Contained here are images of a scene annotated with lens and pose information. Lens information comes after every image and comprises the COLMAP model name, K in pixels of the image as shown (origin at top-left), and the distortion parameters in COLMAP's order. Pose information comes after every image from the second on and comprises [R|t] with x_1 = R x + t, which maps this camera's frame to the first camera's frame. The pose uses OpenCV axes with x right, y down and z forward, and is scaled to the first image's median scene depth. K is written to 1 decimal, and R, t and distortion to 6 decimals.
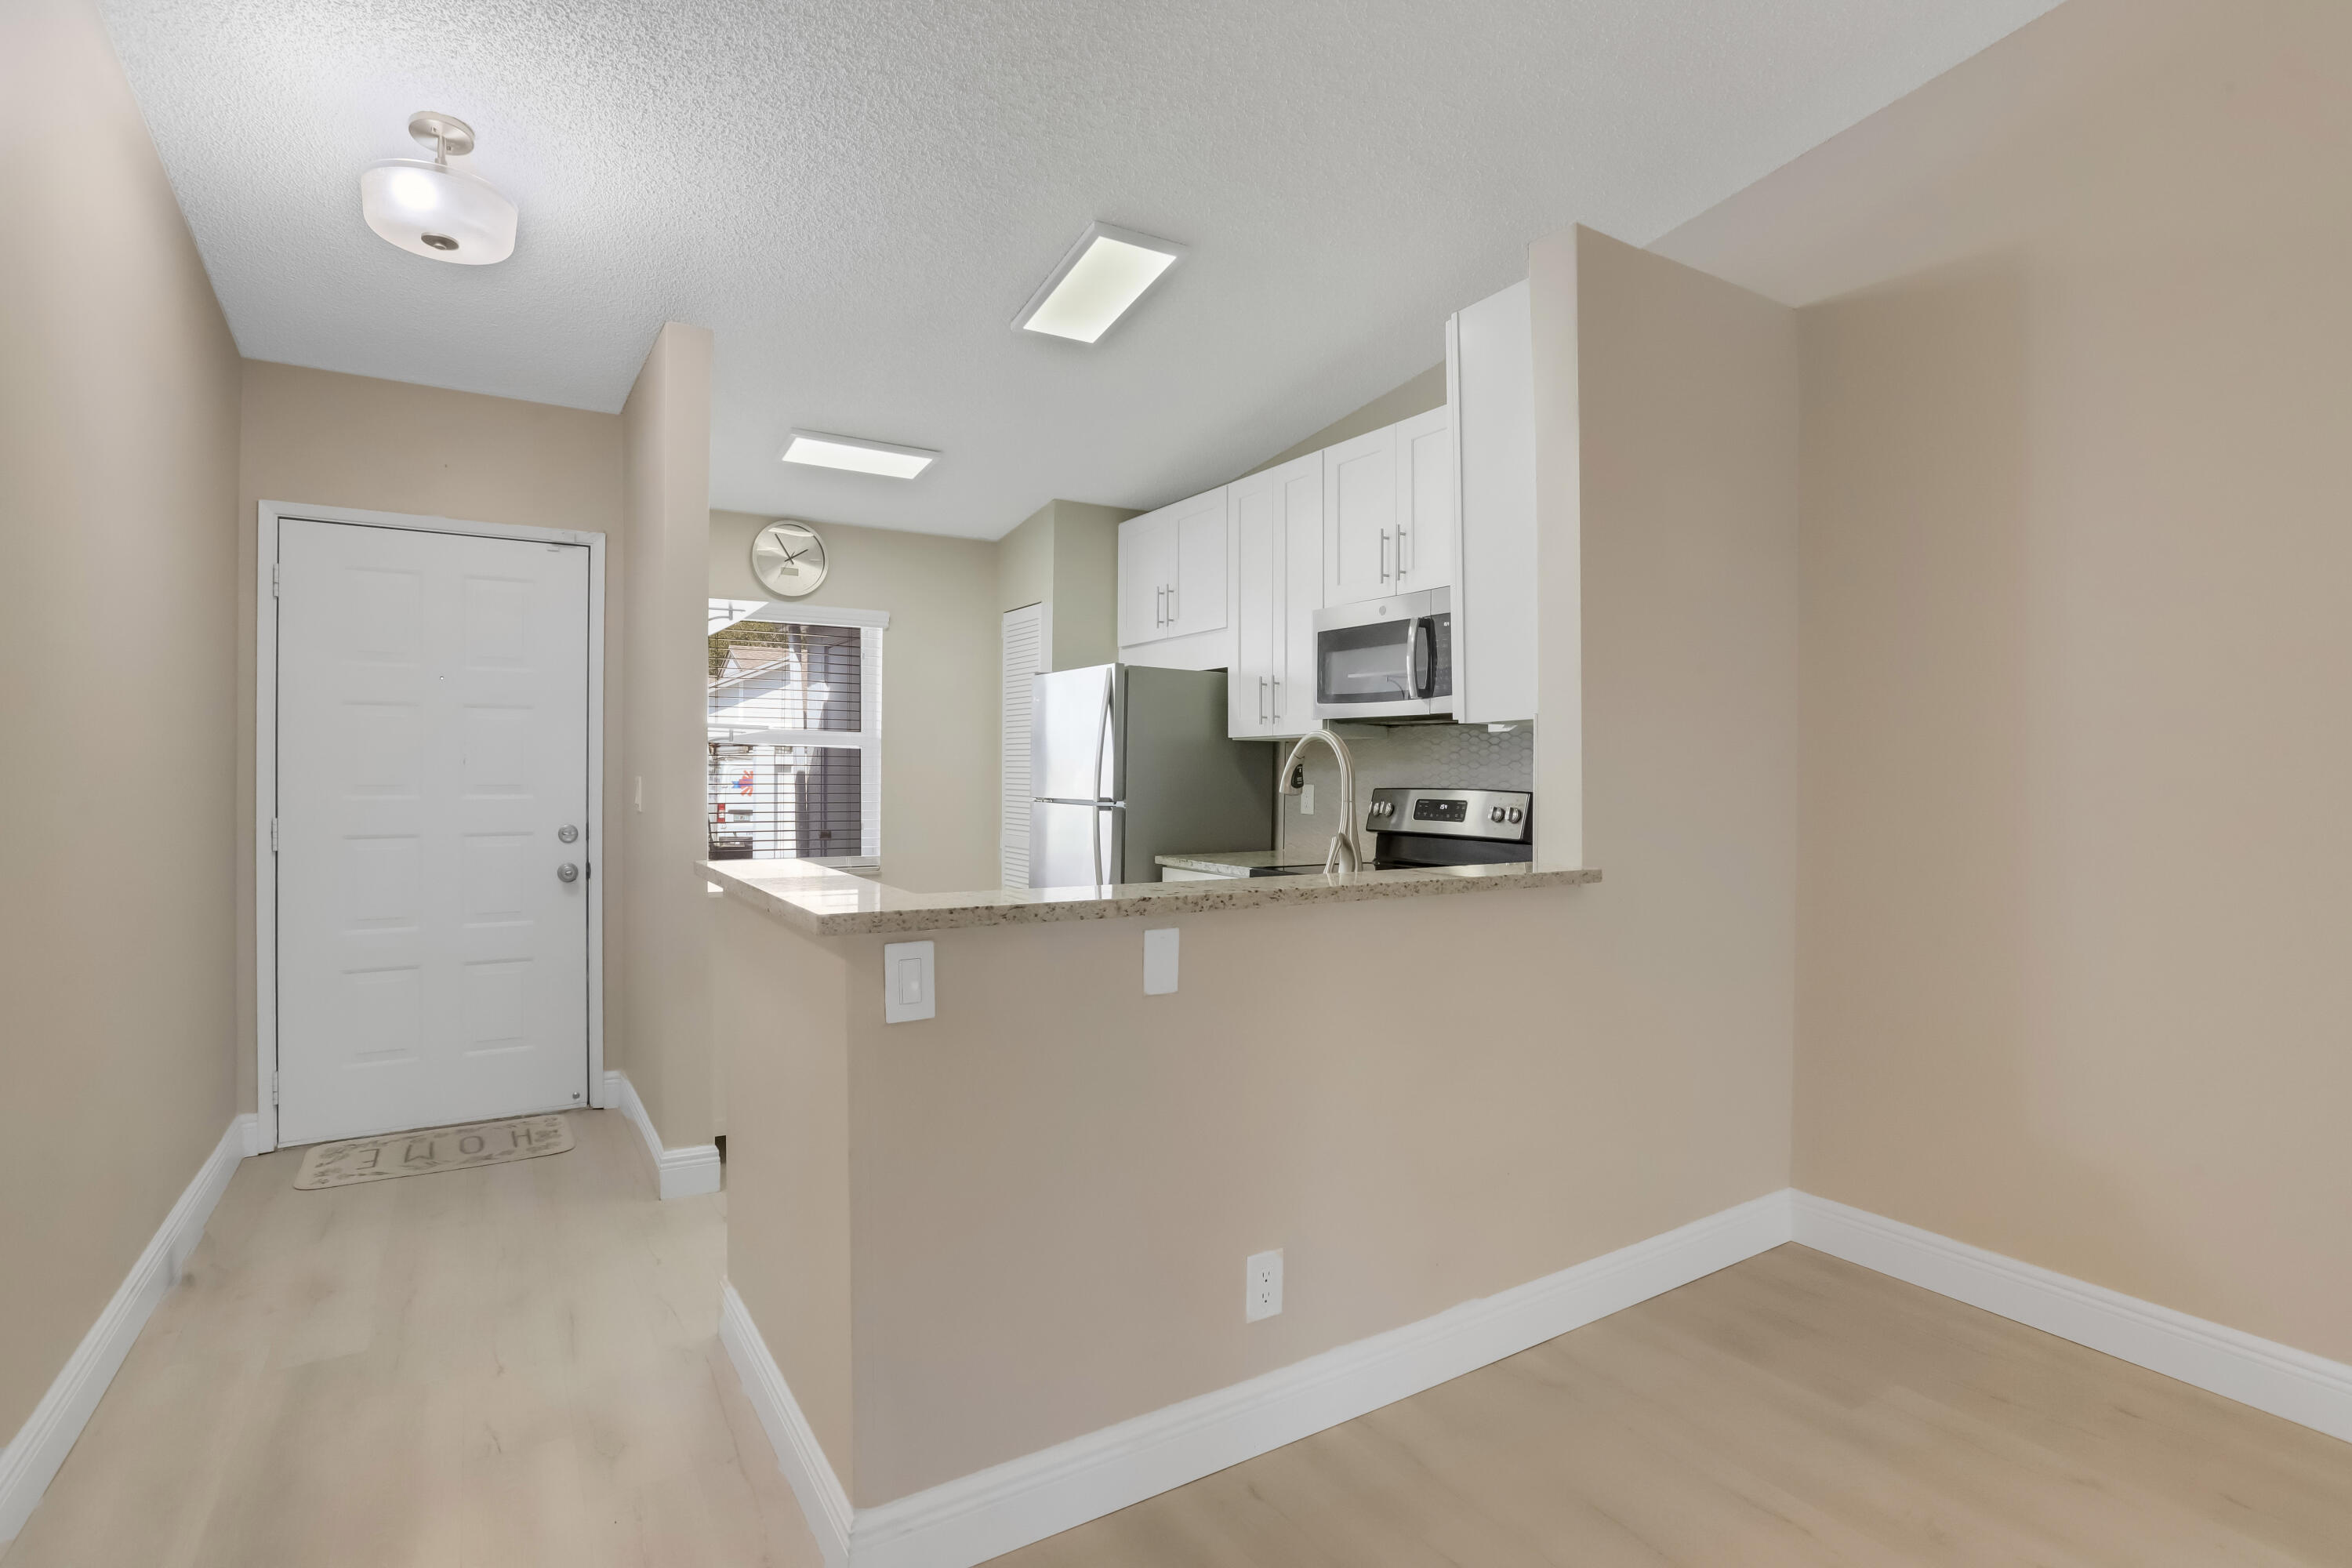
lens RADIAL K [[1128.0, 0, 1175.1], [0, 1128.0, 777.1], [0, 0, 1]] dist [-0.024339, 0.005391]
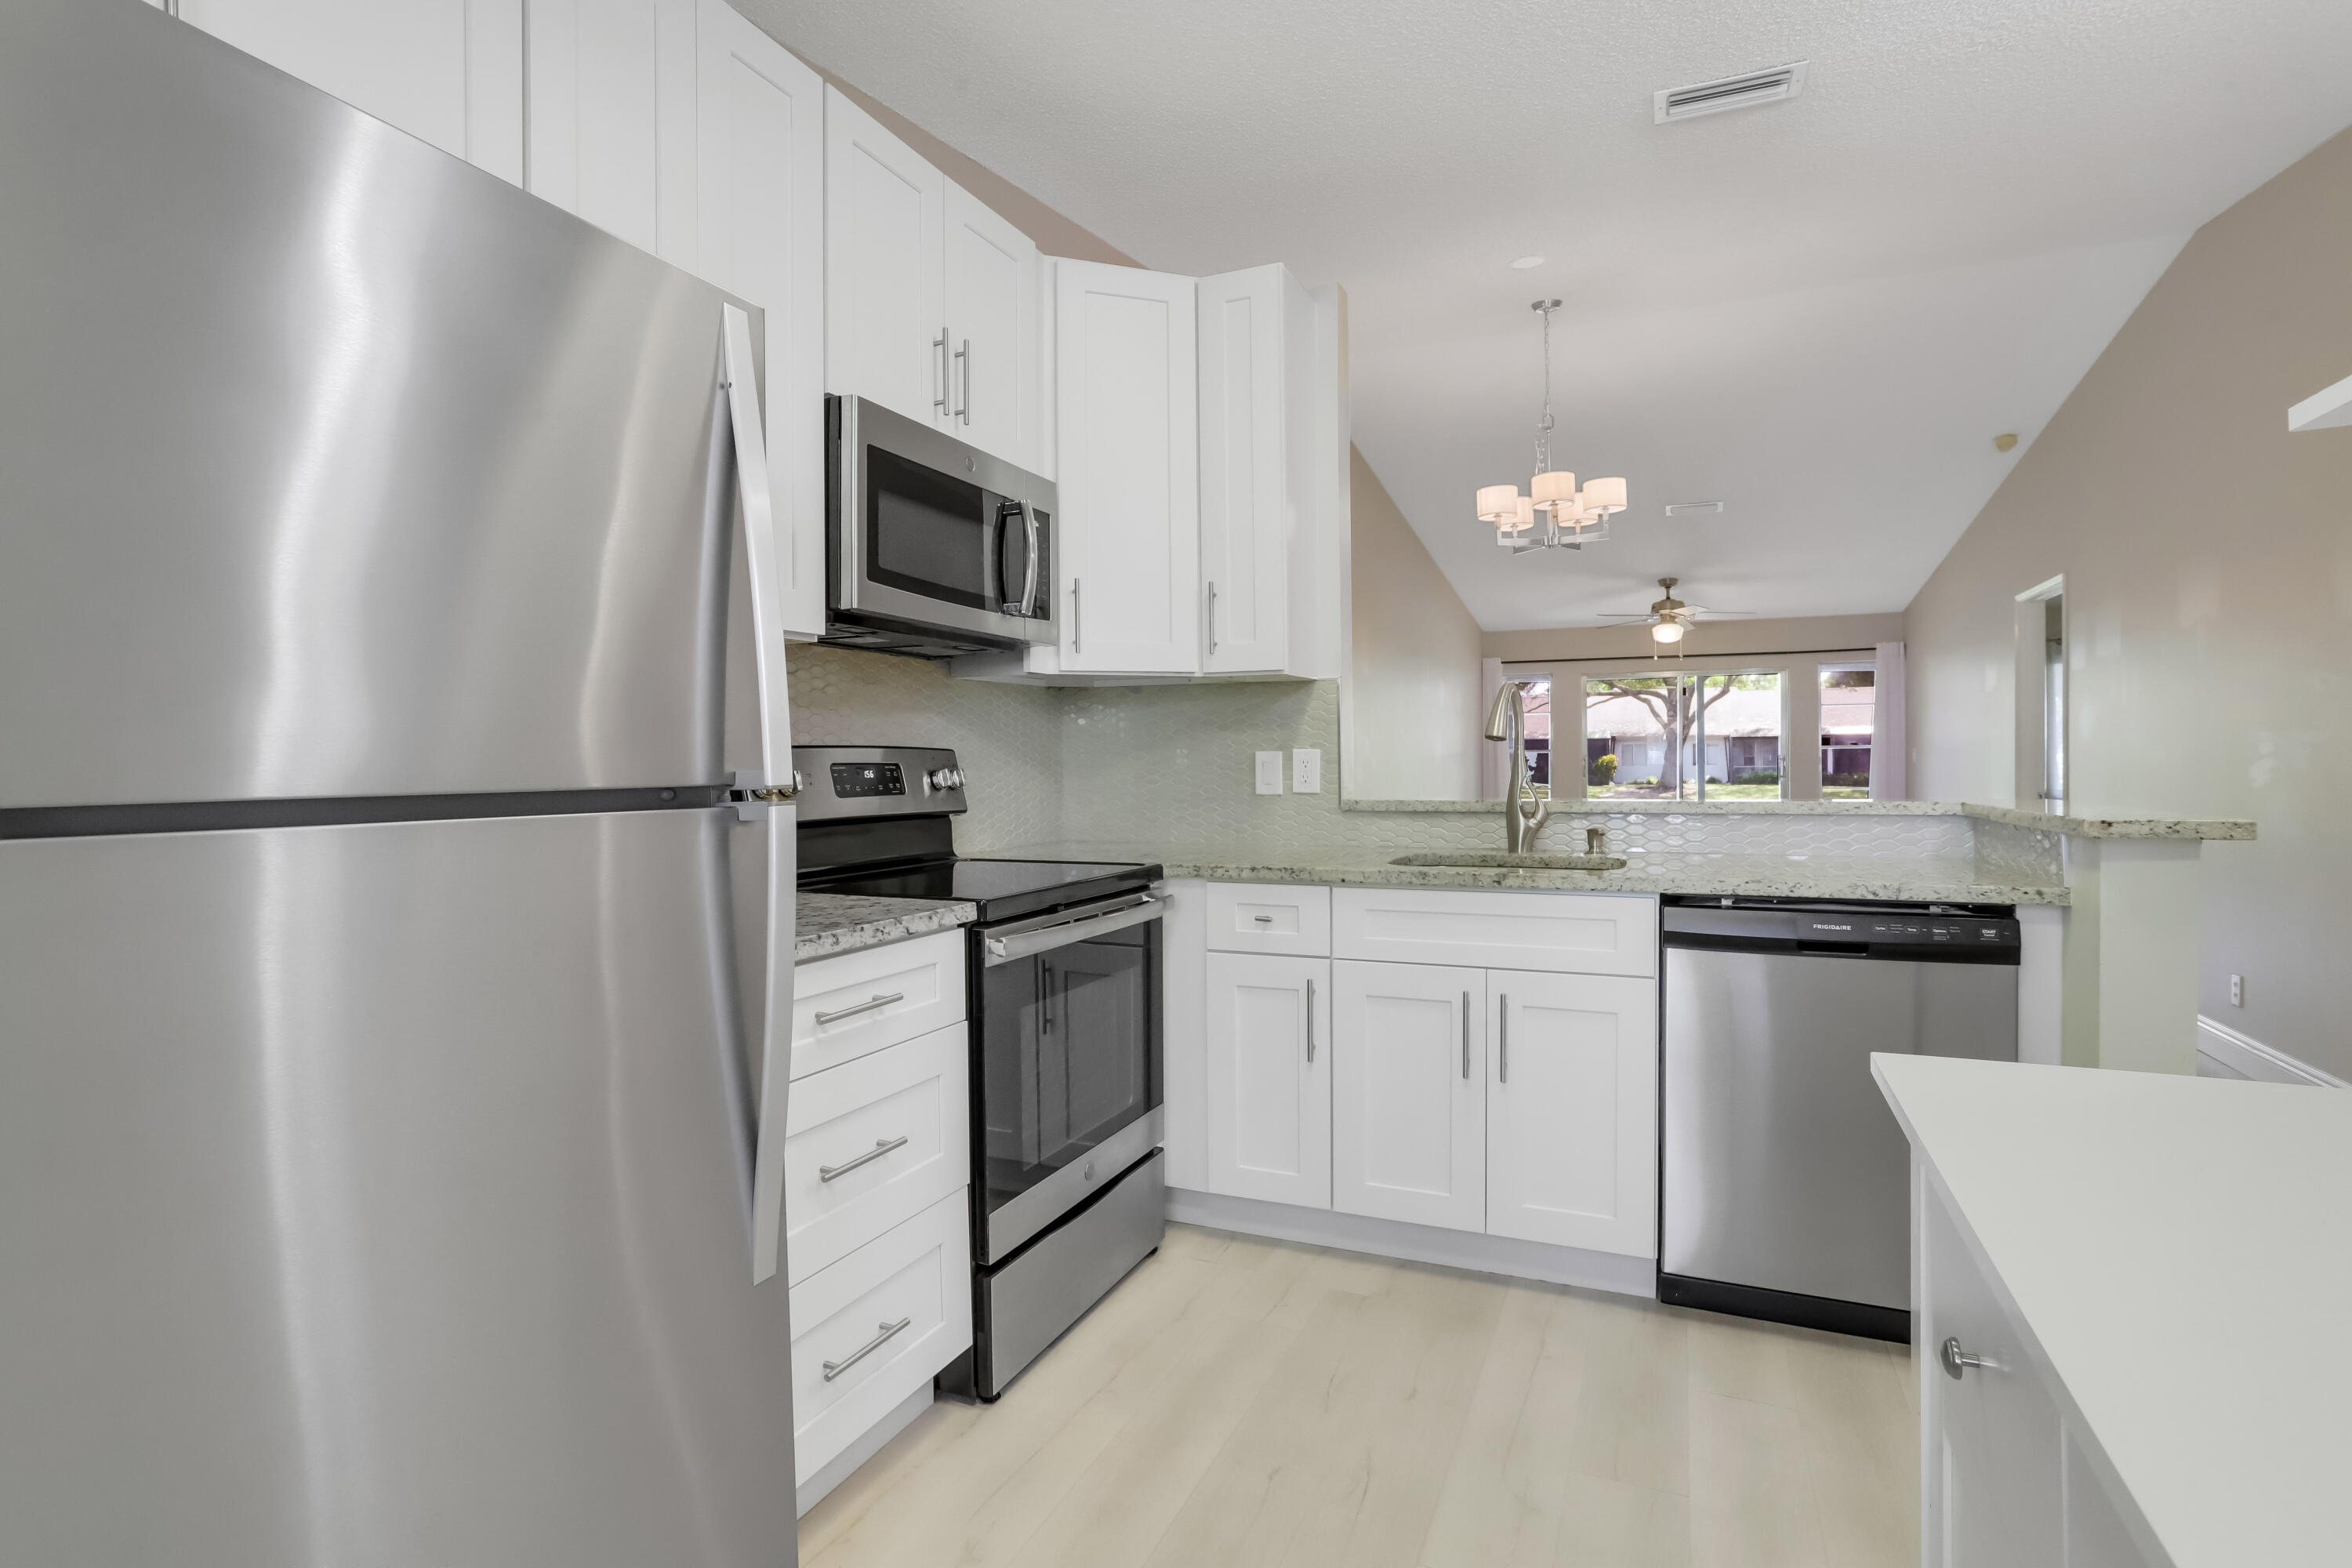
lens RADIAL K [[1128.0, 0, 1192.5], [0, 1128.0, 773.8], [0, 0, 1]] dist [-0.024339, 0.005391]
pose [[-0.564896, -0.003865, 0.825153, -0.349704], [0.020313, 0.999621, 0.018588, 0.015495], [-0.824912, 0.027261, -0.564603, 1.063154]]
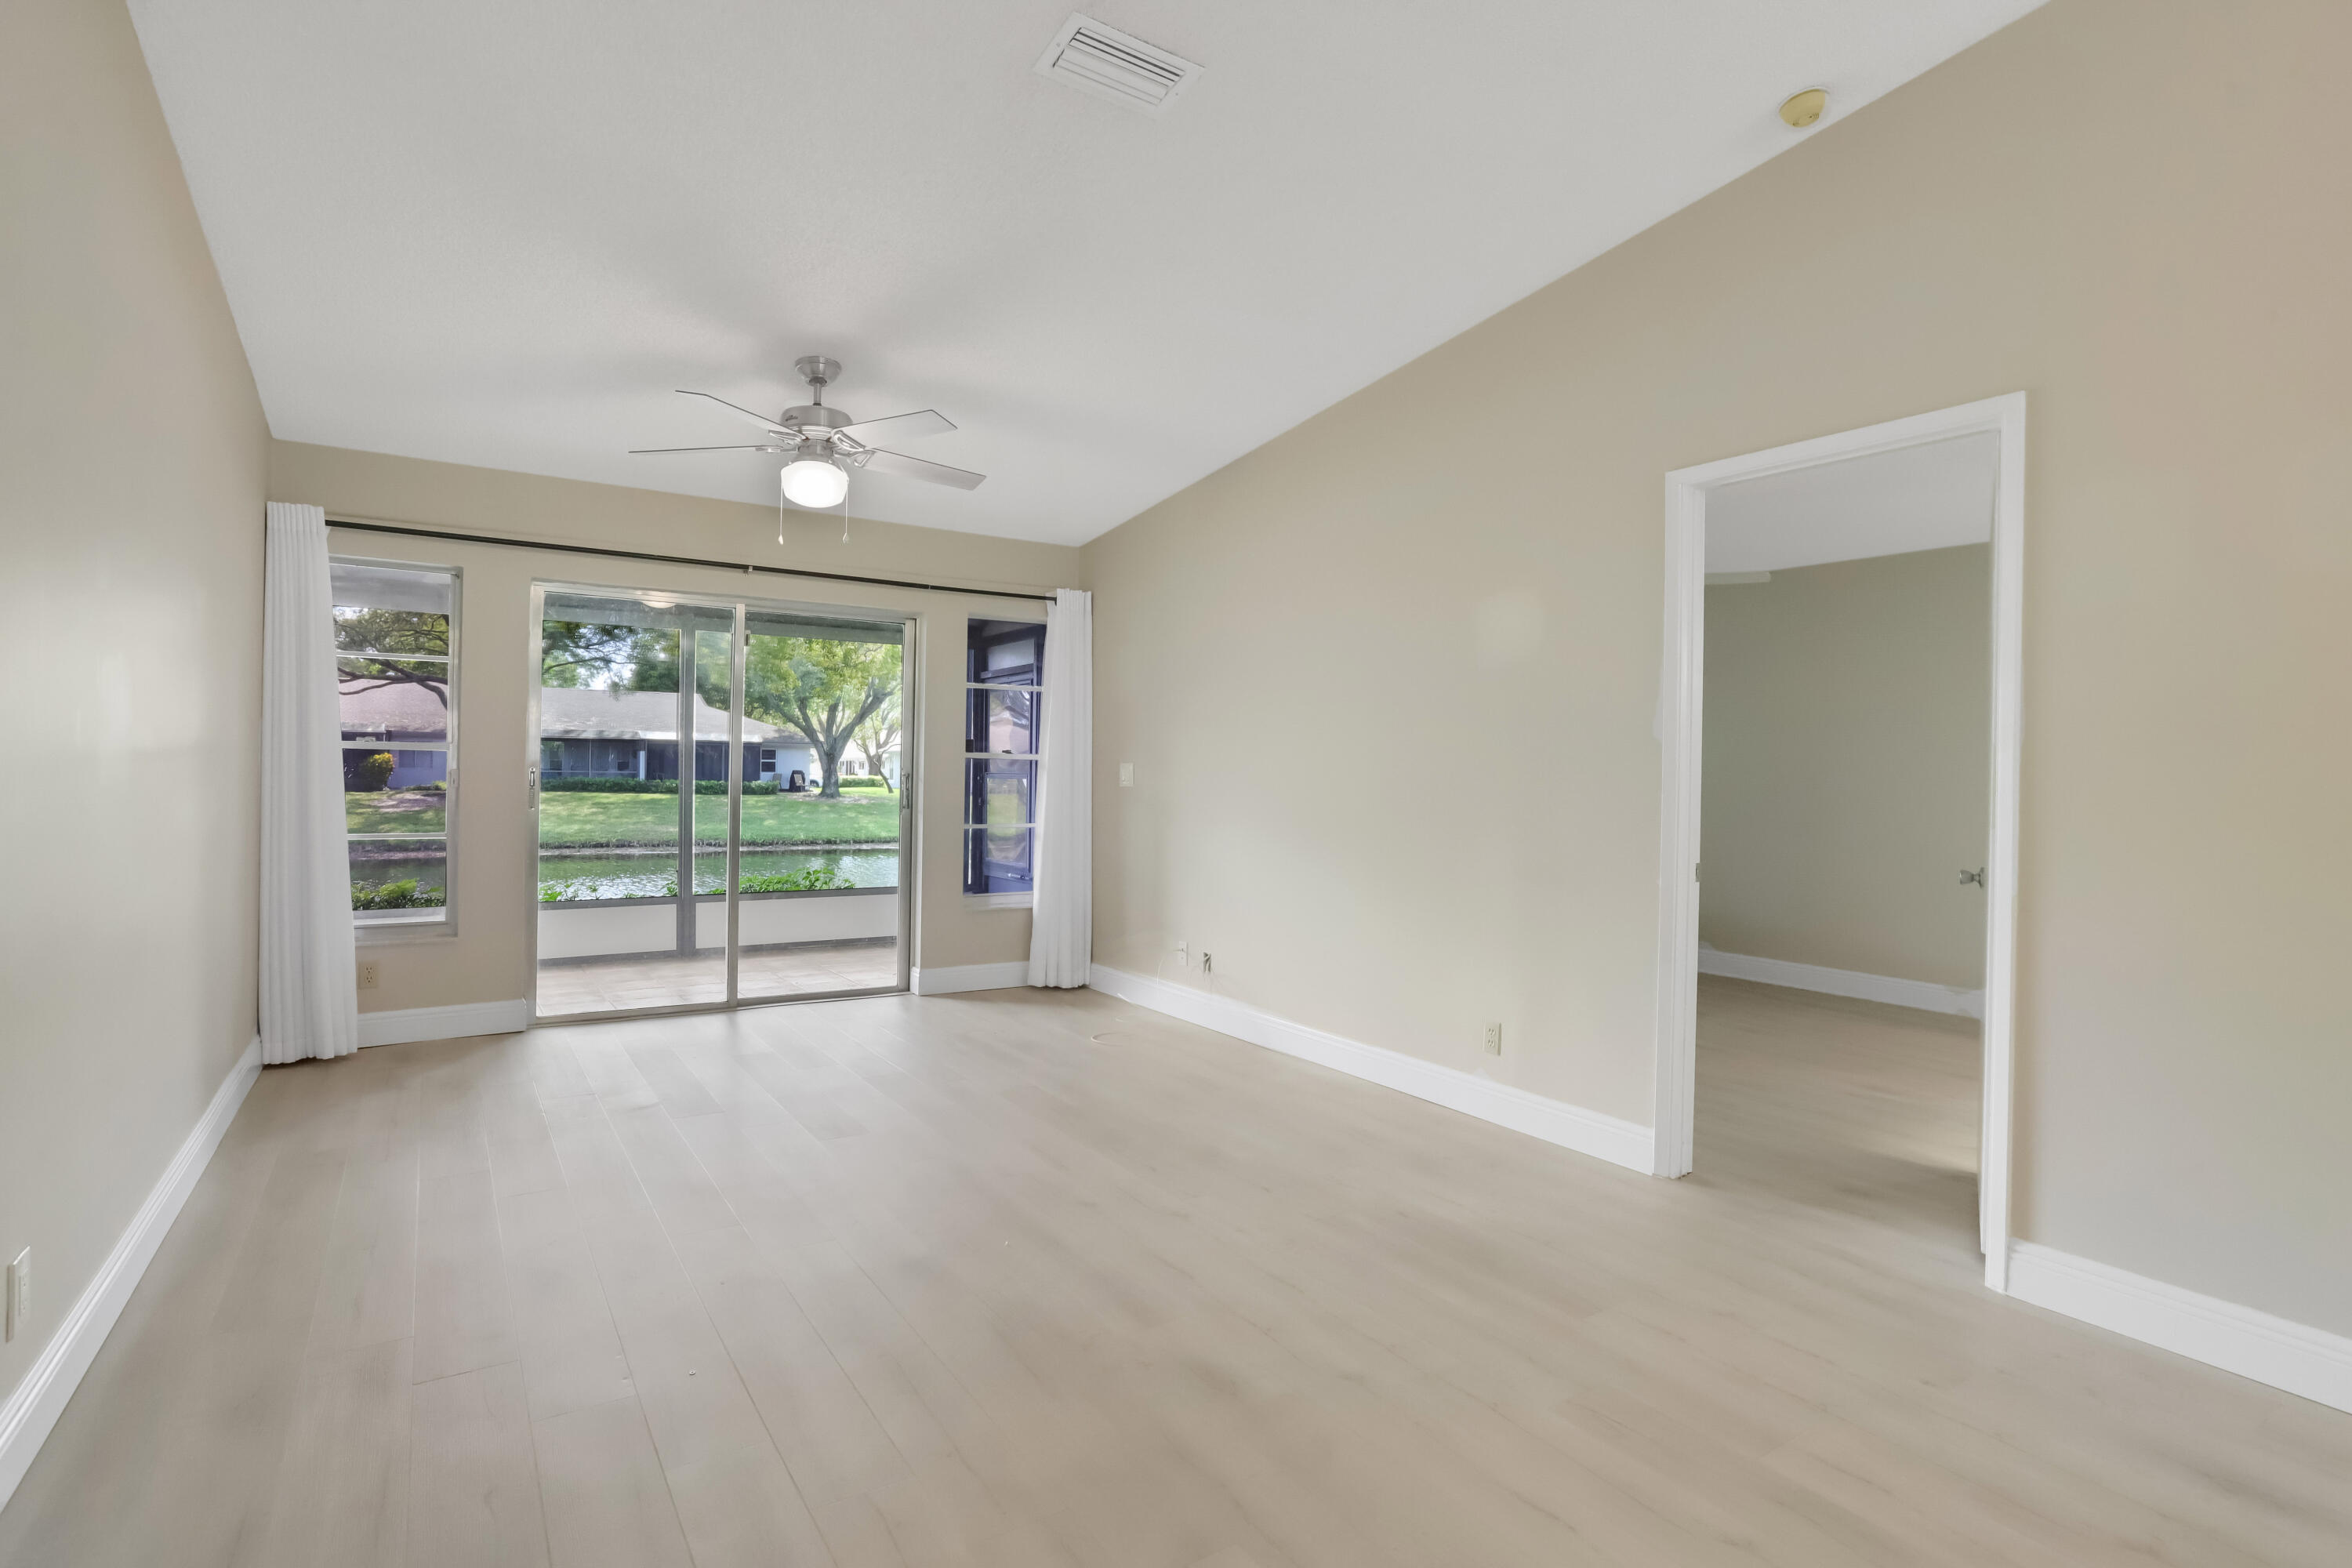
lens RADIAL K [[1128.0, 0, 1139.8], [0, 1128.0, 771.7], [0, 0, 1]] dist [-0.024339, 0.005391]
pose [[-0.999870, -0.015939, 0.002551, 0.670451], [-0.015896, 0.999742, 0.016239, 0.022548], [-0.002810, 0.016197, -0.999865, -0.013232]]
